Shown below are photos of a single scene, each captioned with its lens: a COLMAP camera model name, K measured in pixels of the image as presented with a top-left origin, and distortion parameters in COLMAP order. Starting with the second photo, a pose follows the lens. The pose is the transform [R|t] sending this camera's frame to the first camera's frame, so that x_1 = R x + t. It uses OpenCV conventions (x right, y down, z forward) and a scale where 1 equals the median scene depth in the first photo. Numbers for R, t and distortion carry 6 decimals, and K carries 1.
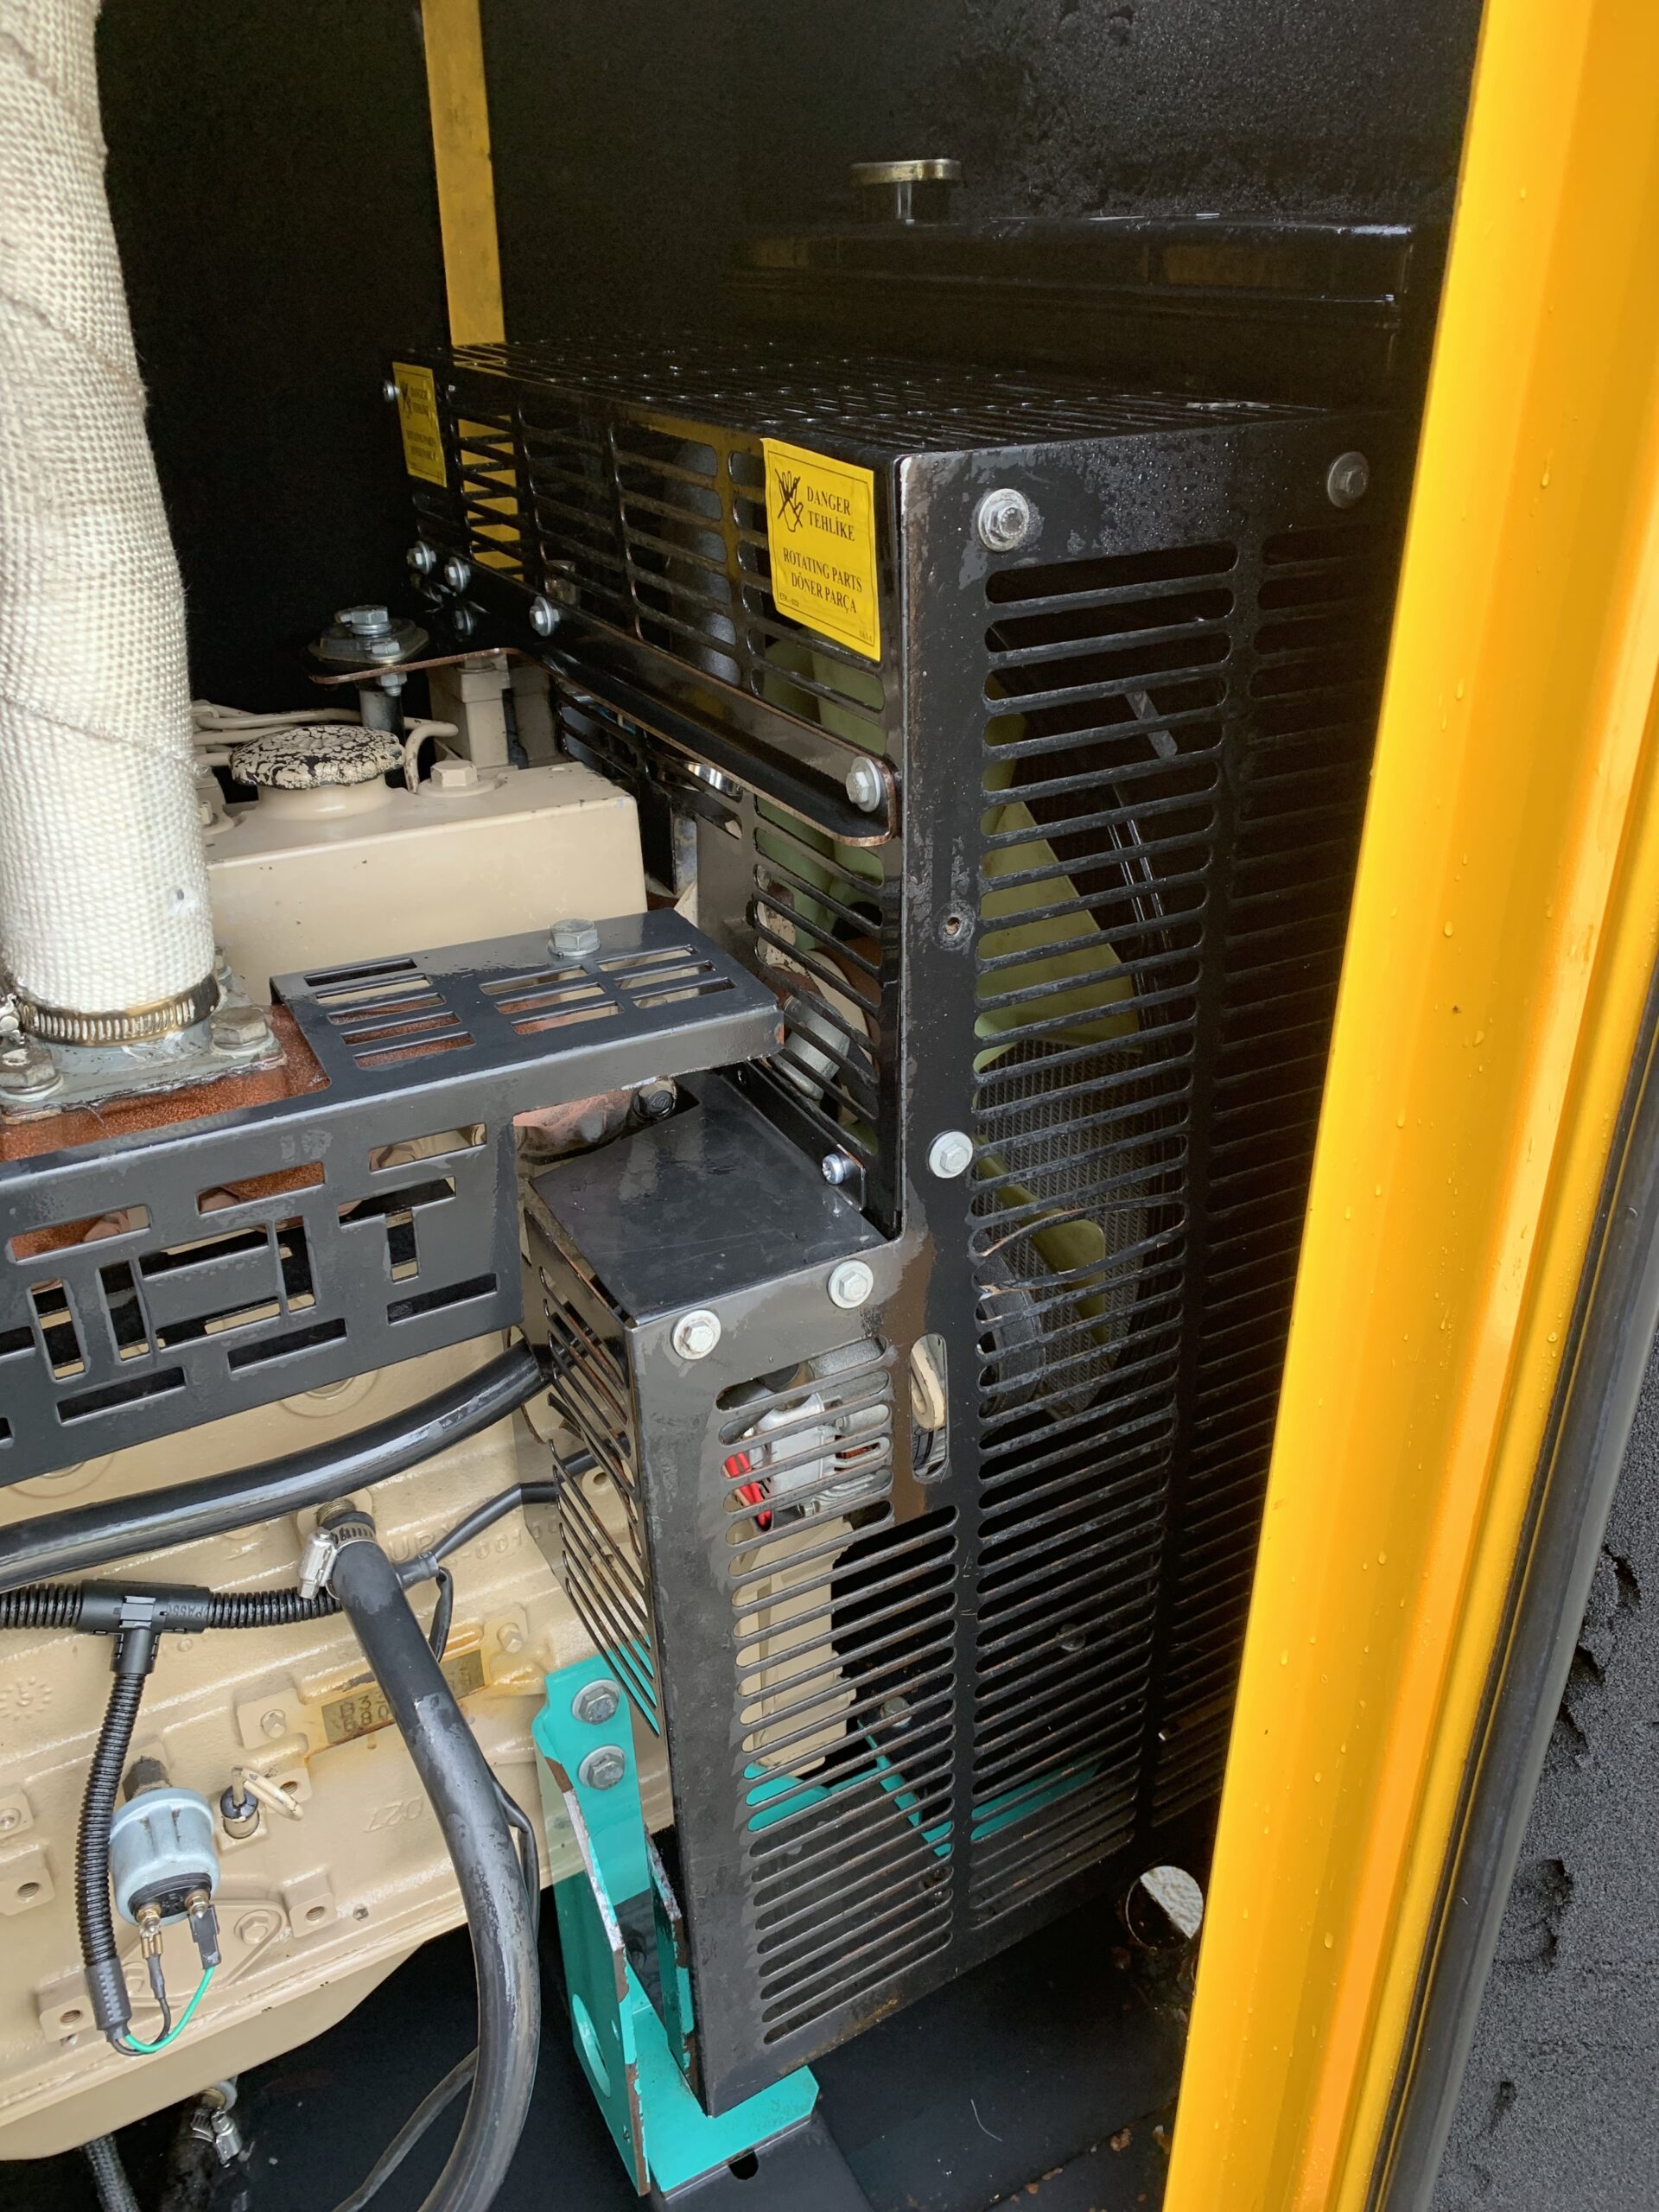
lens RADIAL K [[1697.7, 0, 829.5], [0, 1697.7, 1106.0], [0, 0, 1]] dist [-0.030781, 0.092943]
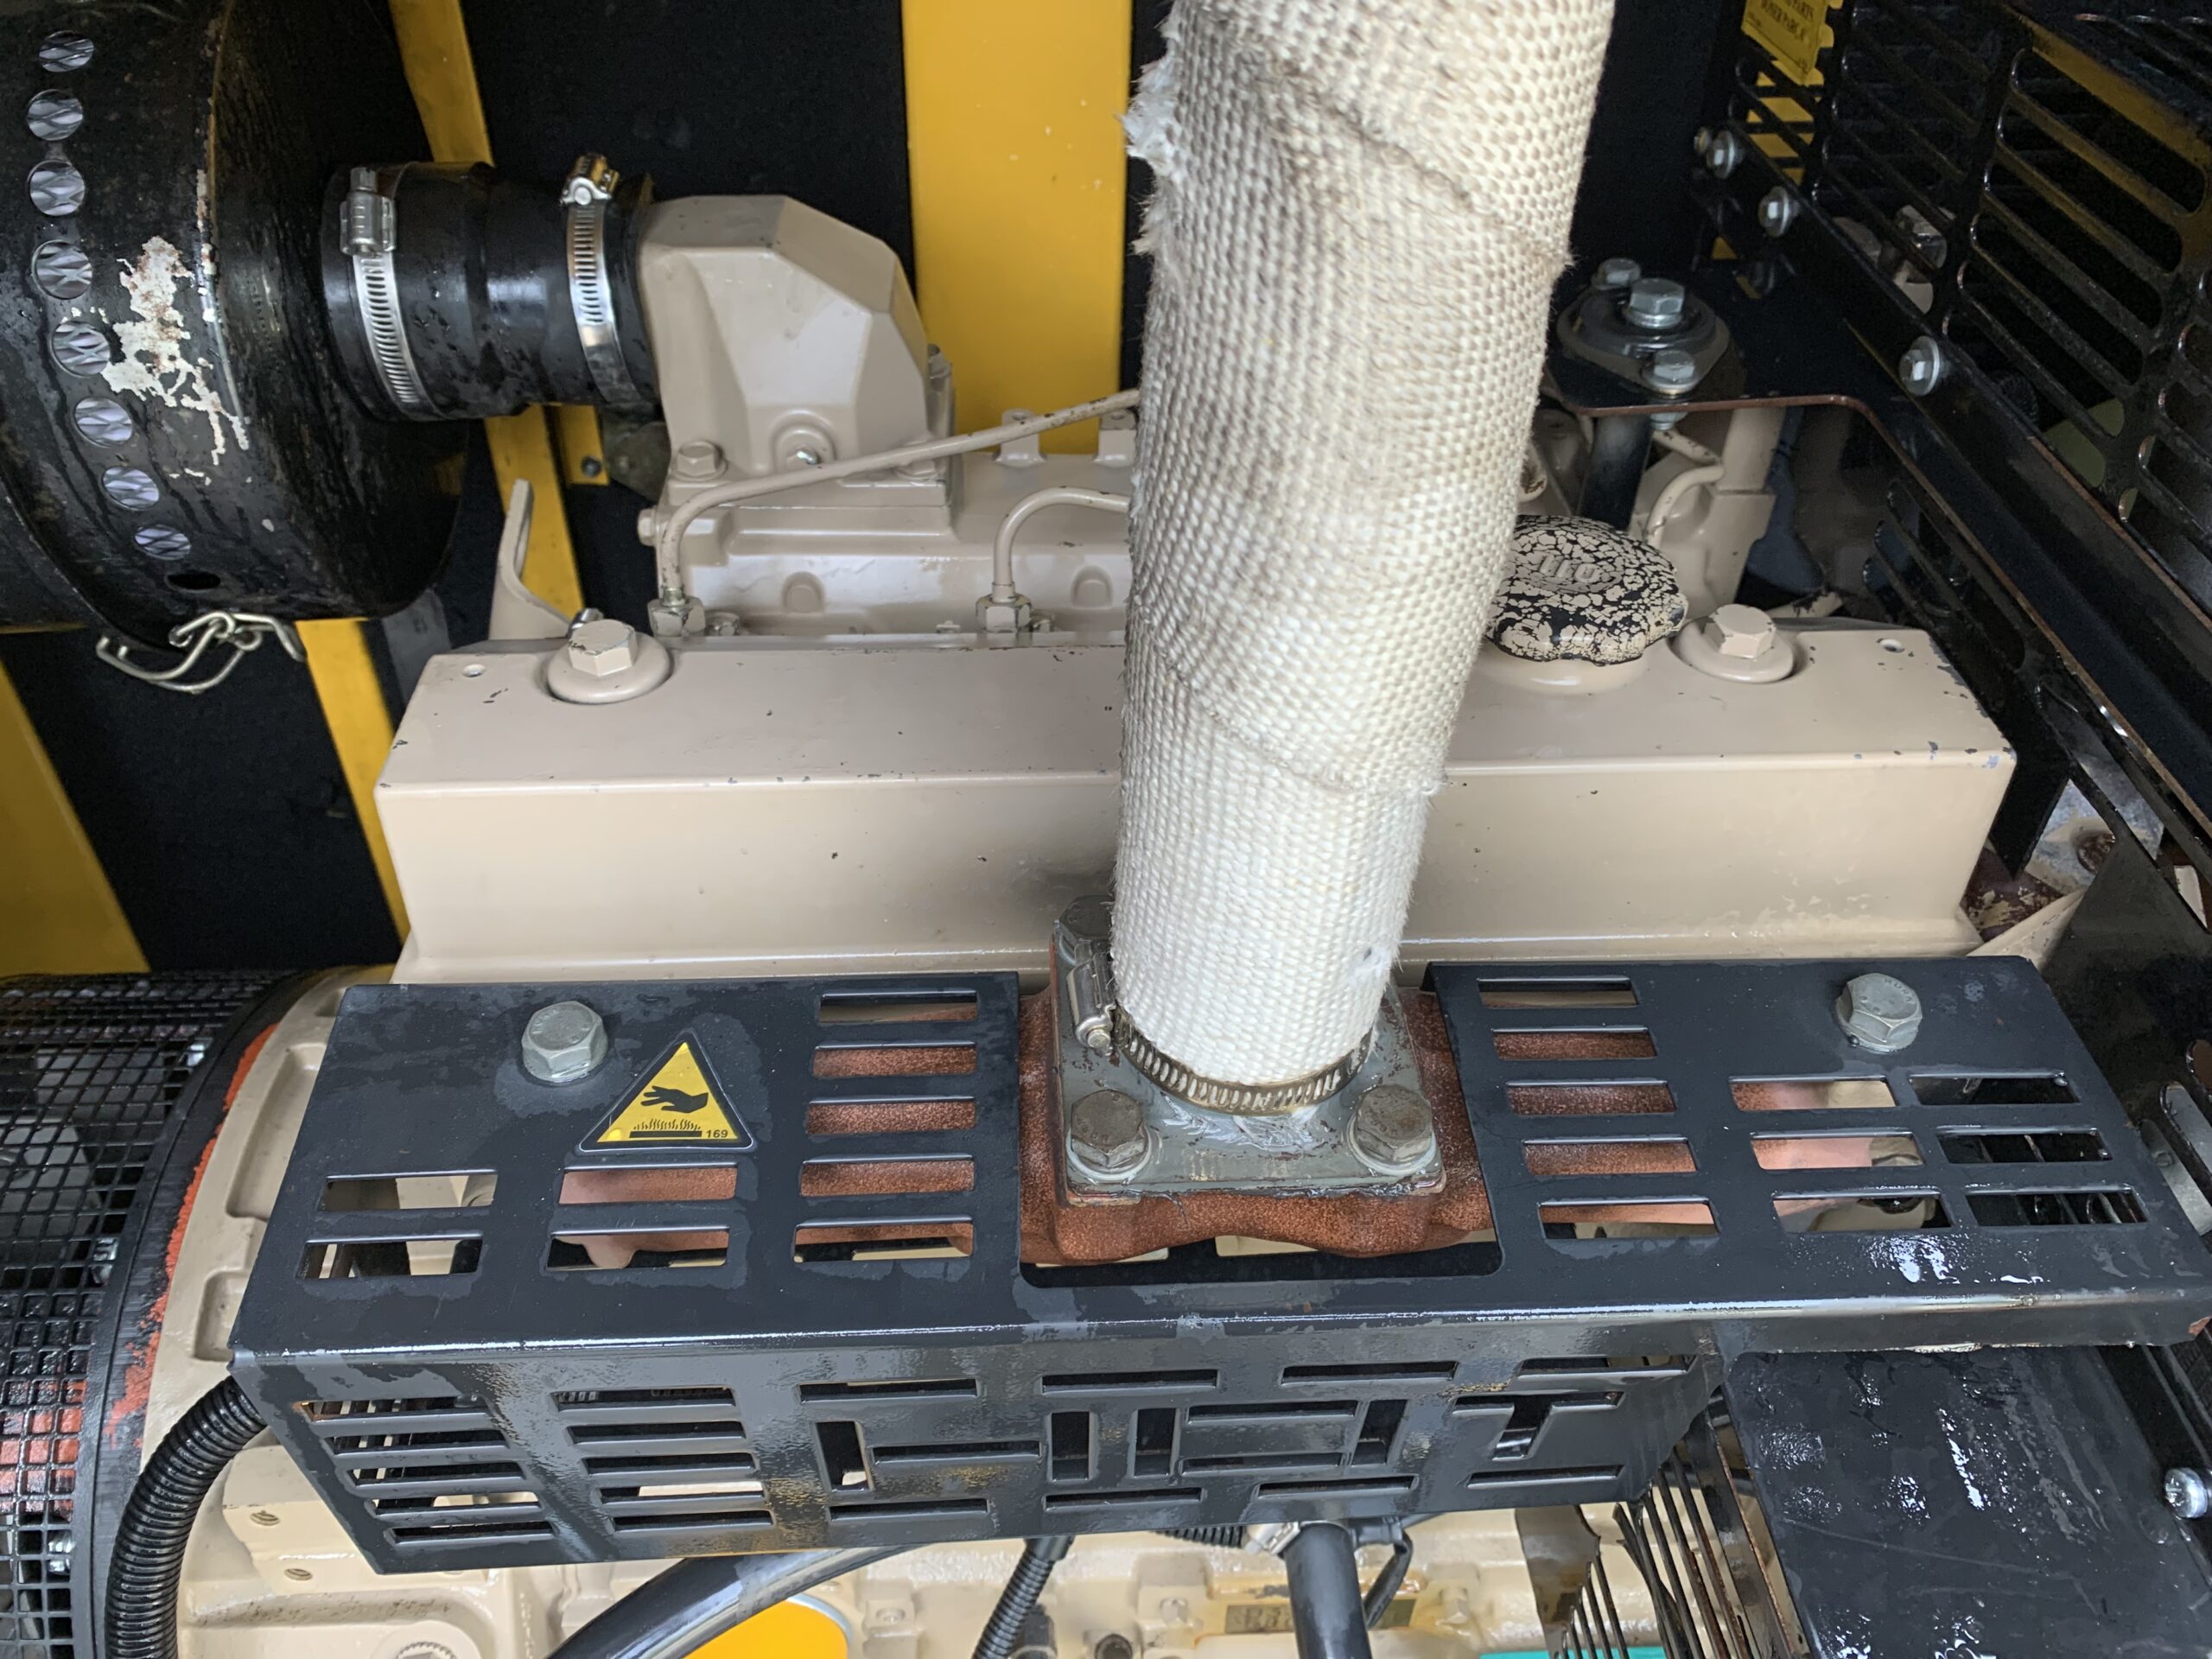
lens RADIAL K [[1727.2, 0, 1106.0], [0, 1727.2, 829.5], [0, 0, 1]] dist [-0.026446, -0.002874]
pose [[0.902109, 0.295497, -0.314455, -0.292602], [-0.214060, 0.939199, 0.268483, -0.349229], [0.374672, -0.174888, 0.910514, 0.370783]]
